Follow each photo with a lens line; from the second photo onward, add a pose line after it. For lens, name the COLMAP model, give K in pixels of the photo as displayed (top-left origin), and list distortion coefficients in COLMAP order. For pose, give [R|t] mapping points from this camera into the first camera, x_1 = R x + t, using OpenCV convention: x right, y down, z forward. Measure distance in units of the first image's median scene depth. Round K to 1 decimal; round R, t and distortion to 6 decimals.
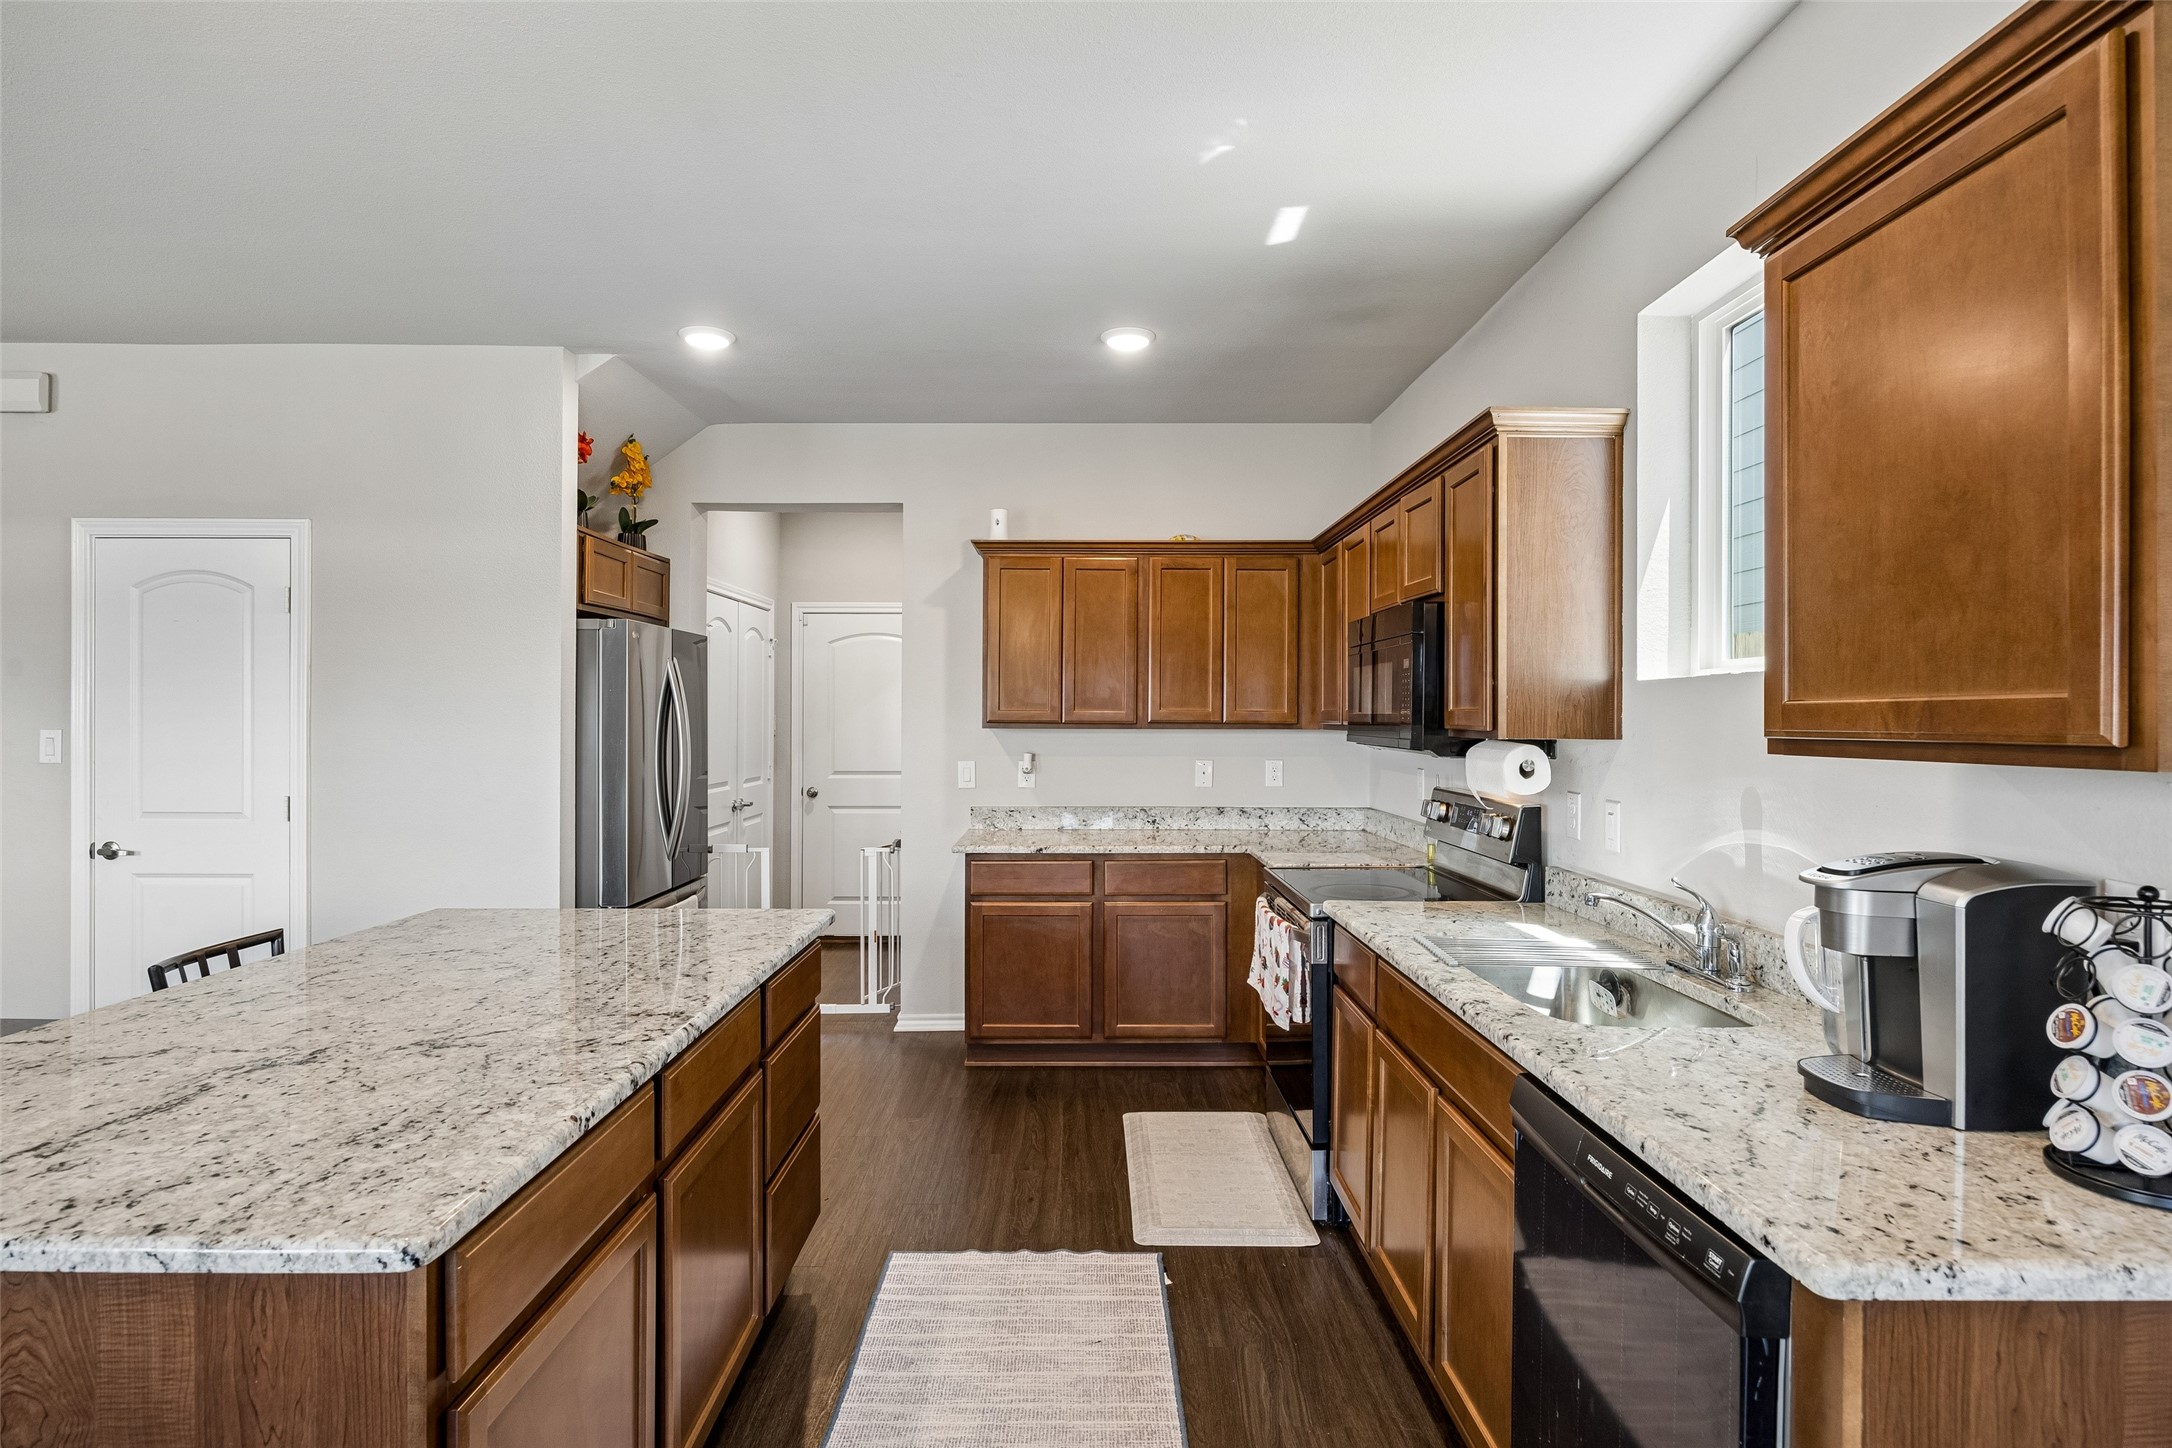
lens RADIAL K [[1121.0, 0, 1082.7], [0, 1121.0, 716.2], [0, 0, 1]] dist [-0.009987, 0.000213]
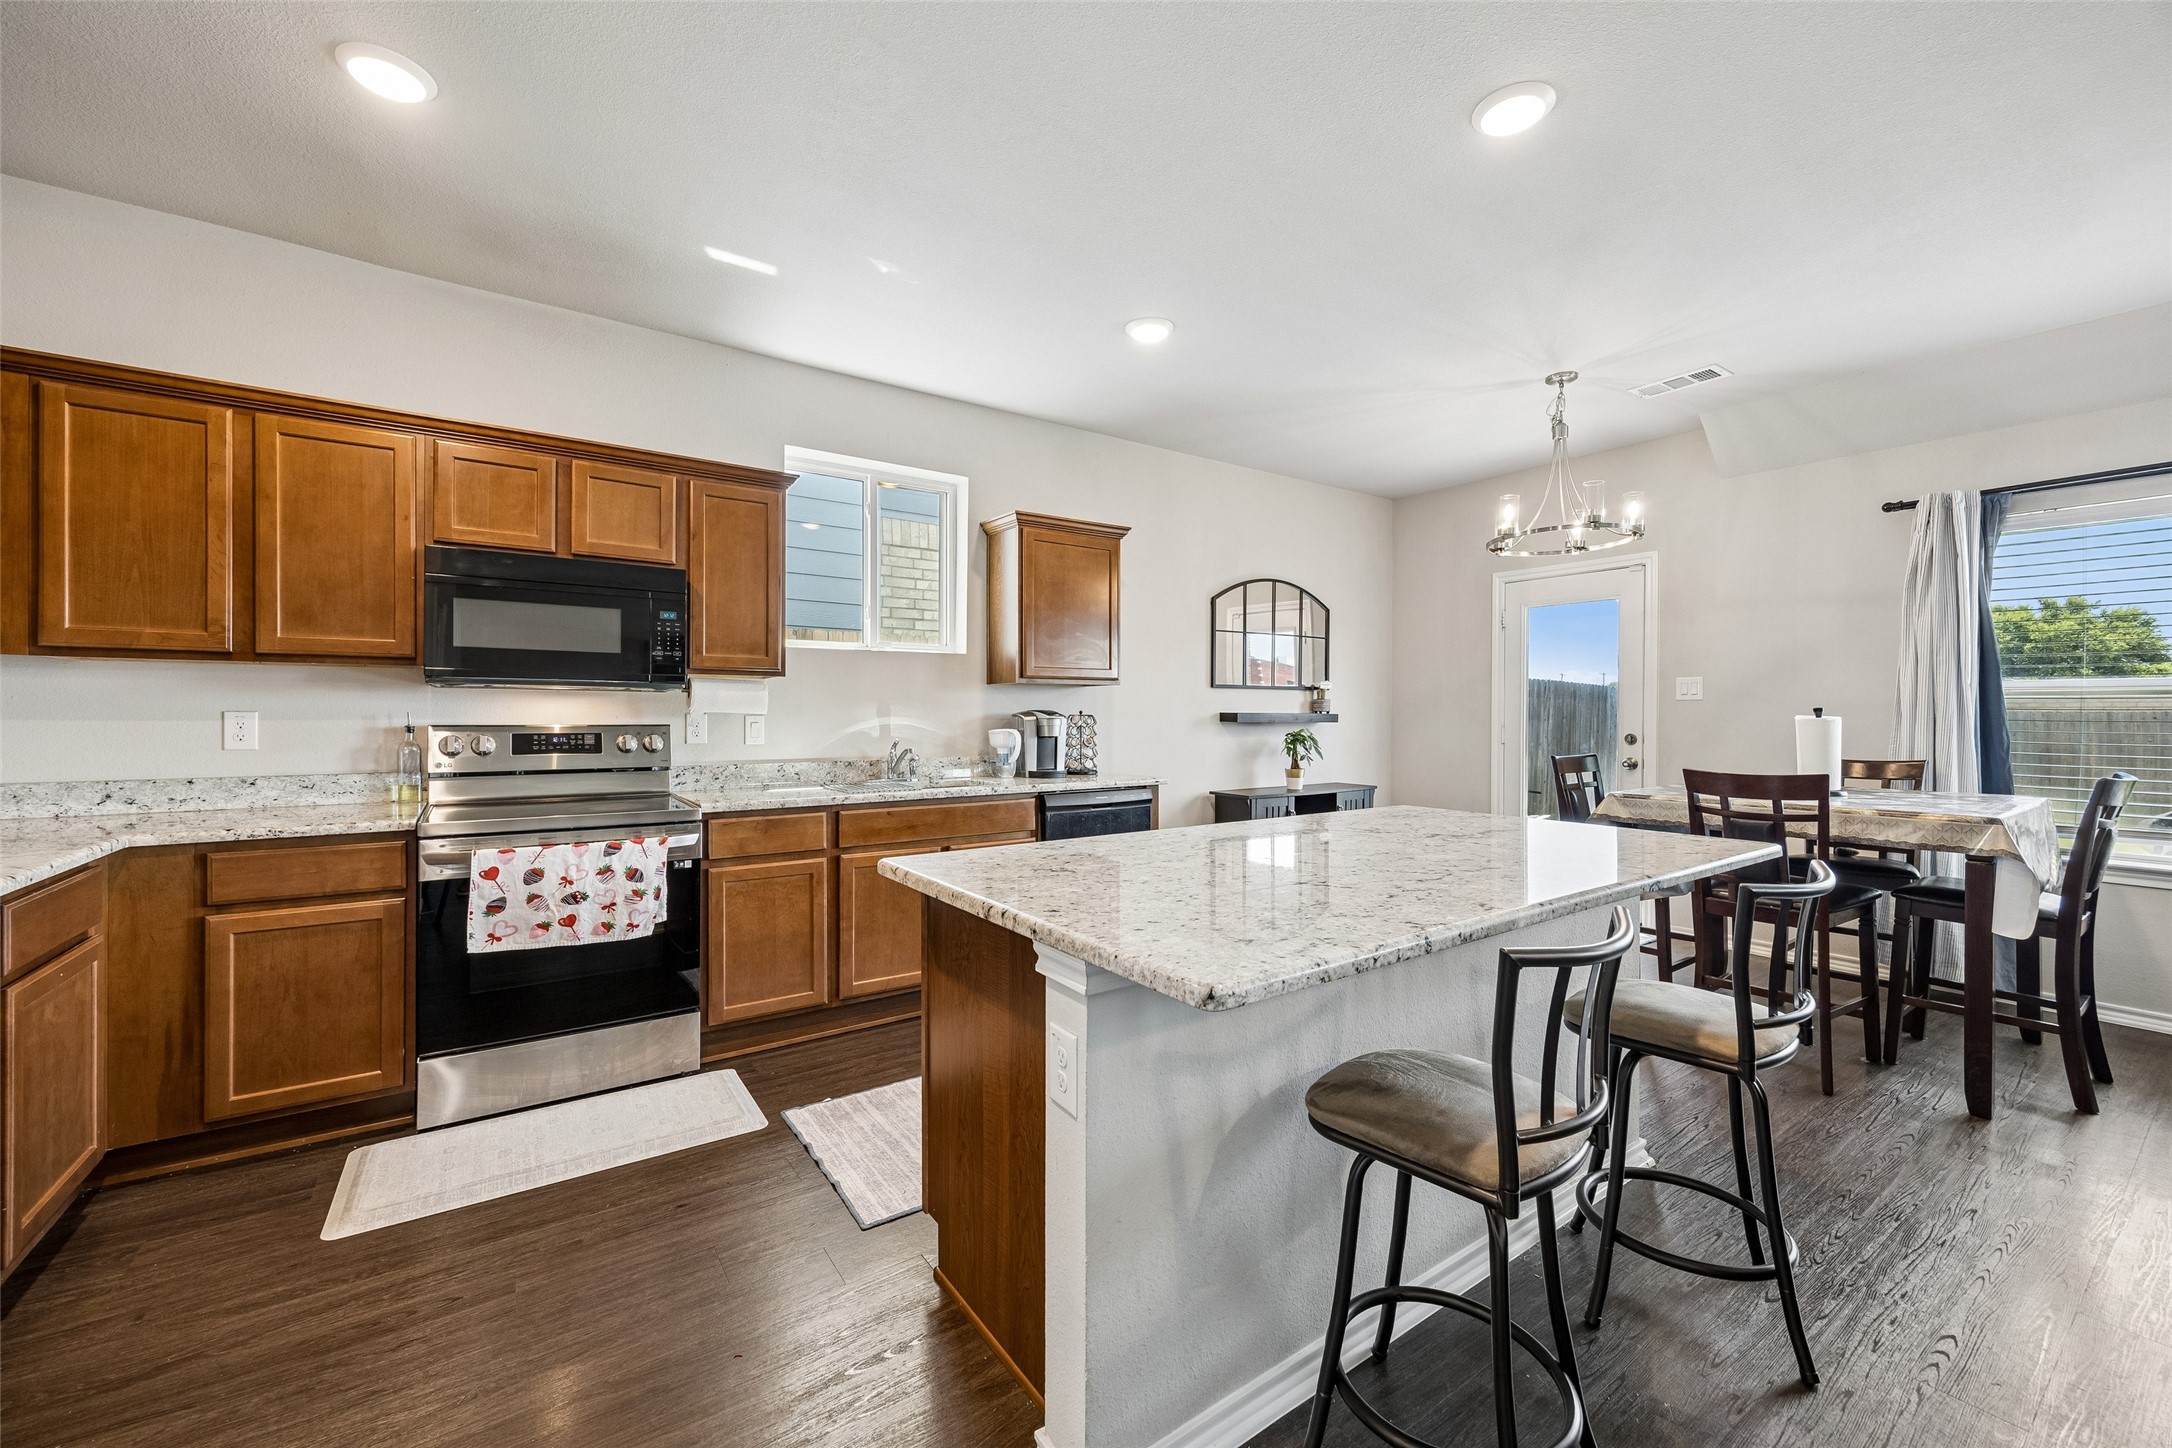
lens RADIAL K [[862.5, 0, 1087.6], [0, 862.5, 715.9], [0, 0, 1]] dist [0.001513, 0.000093]
pose [[-0.568349, -0.008745, 0.822741, -0.659173], [-0.005577, 0.999961, 0.006776, 0.048425], [-0.822769, -0.000737, -0.568376, 0.978038]]
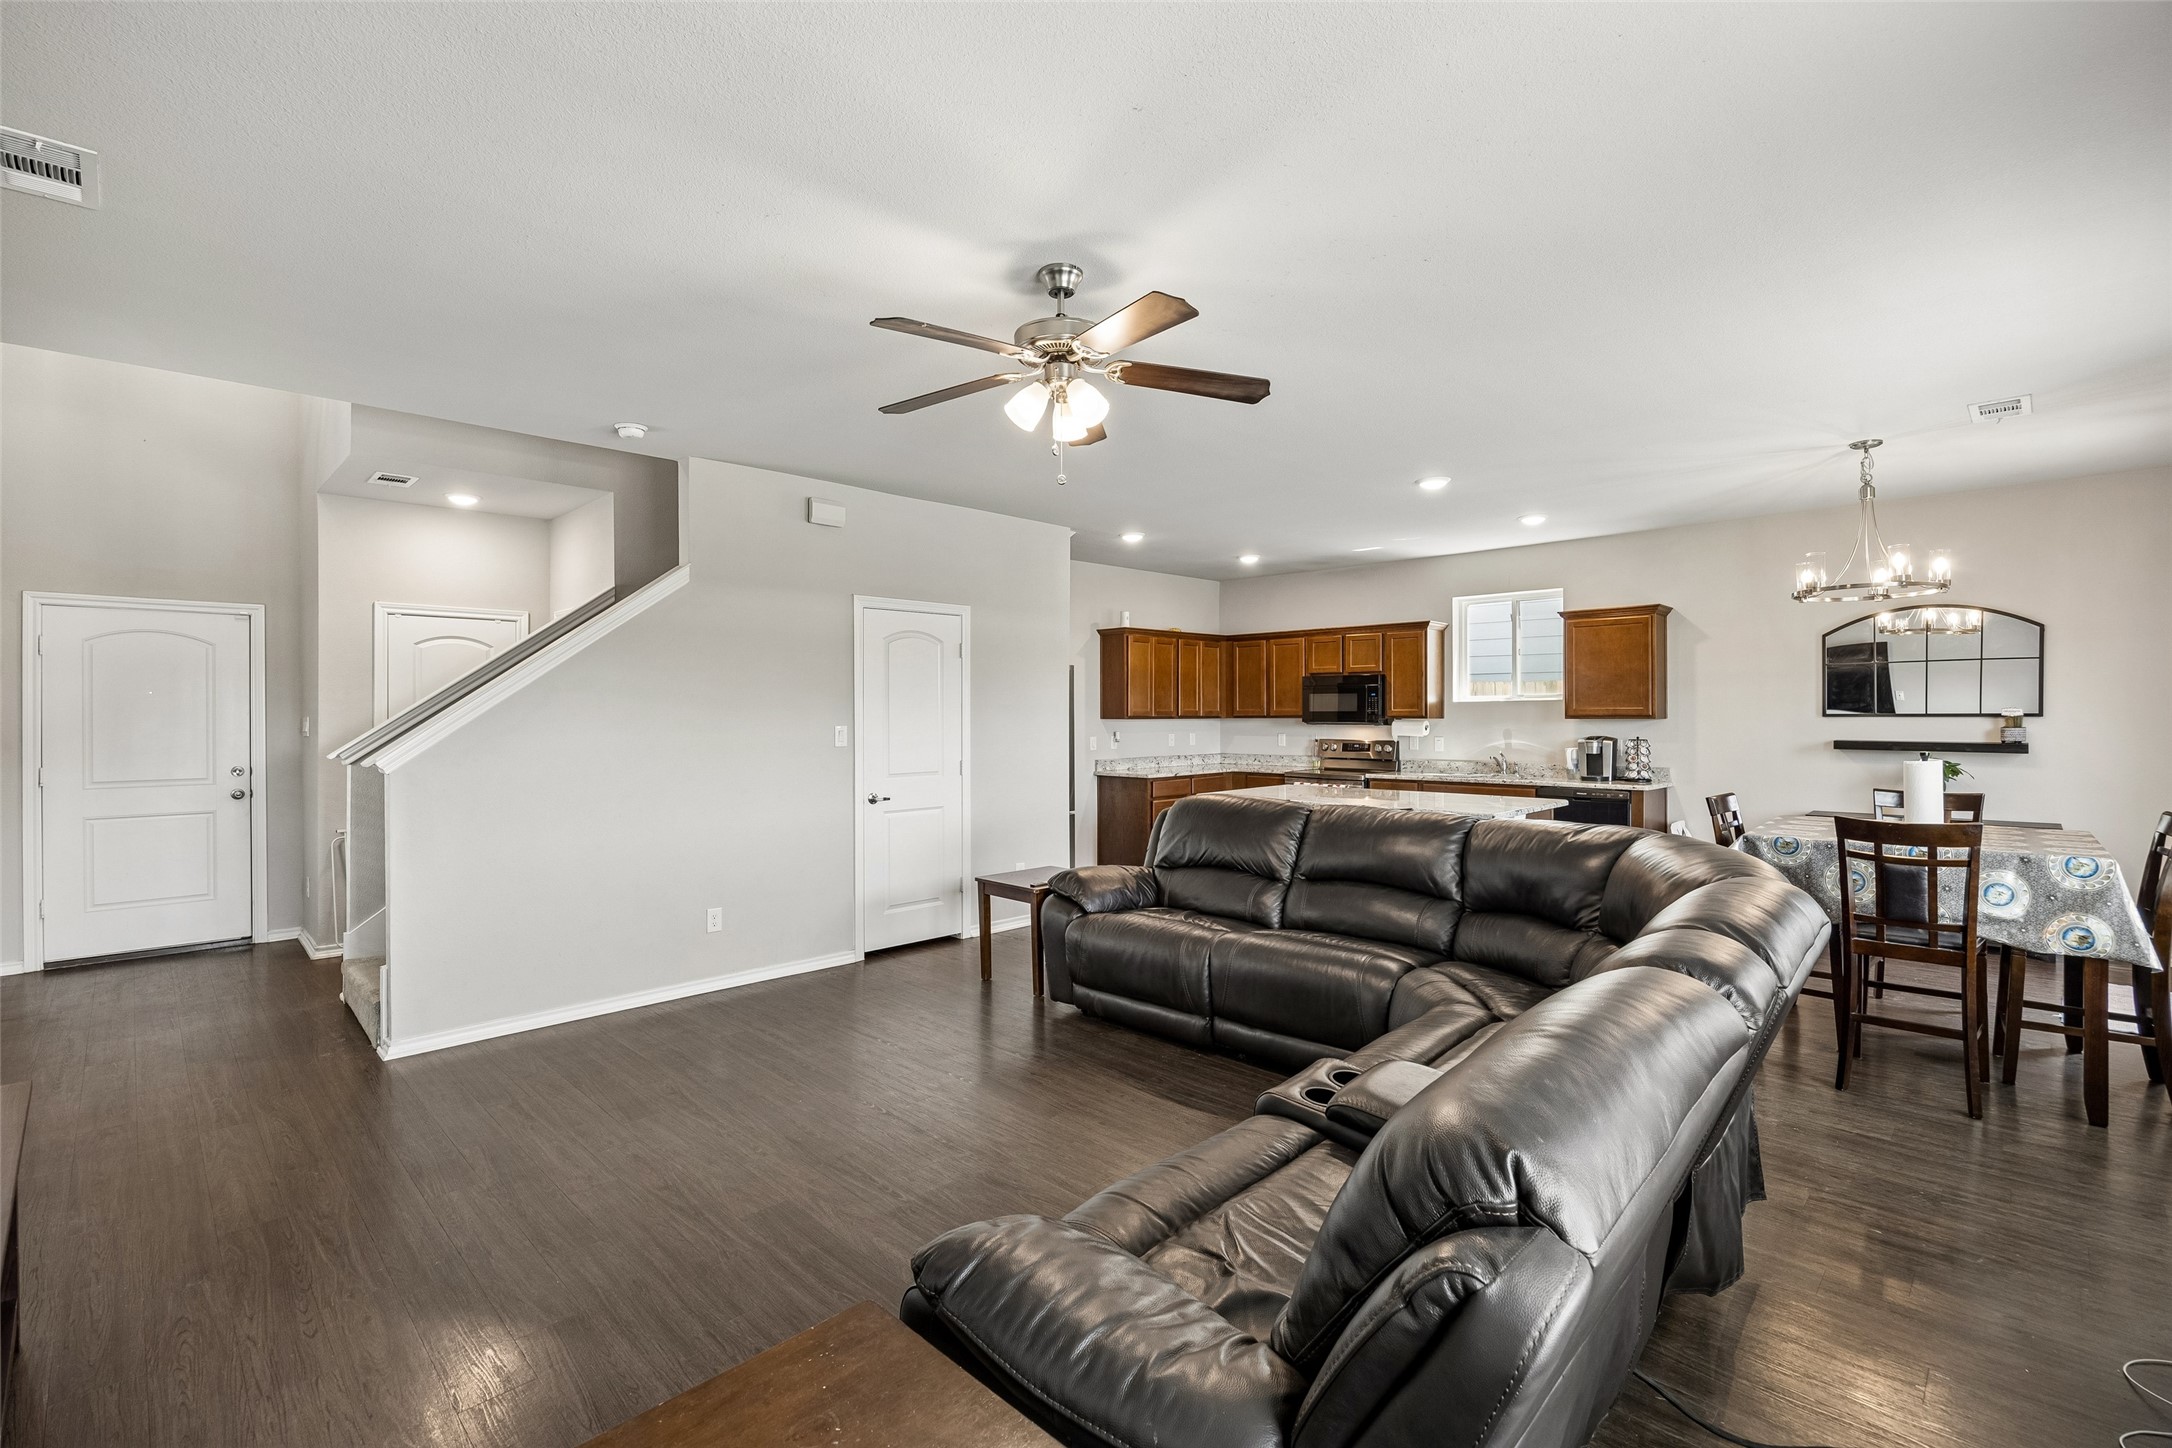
lens RADIAL K [[977.3, 0, 1086.0], [0, 977.3, 724.0], [0, 0, 1]] dist [0.001558, 0.000158]
pose [[0.707185, -0.015162, 0.706866, -1.761485], [0.006799, 0.999870, 0.014645, -0.009753], [-0.706995, -0.005551, 0.707196, -0.255975]]
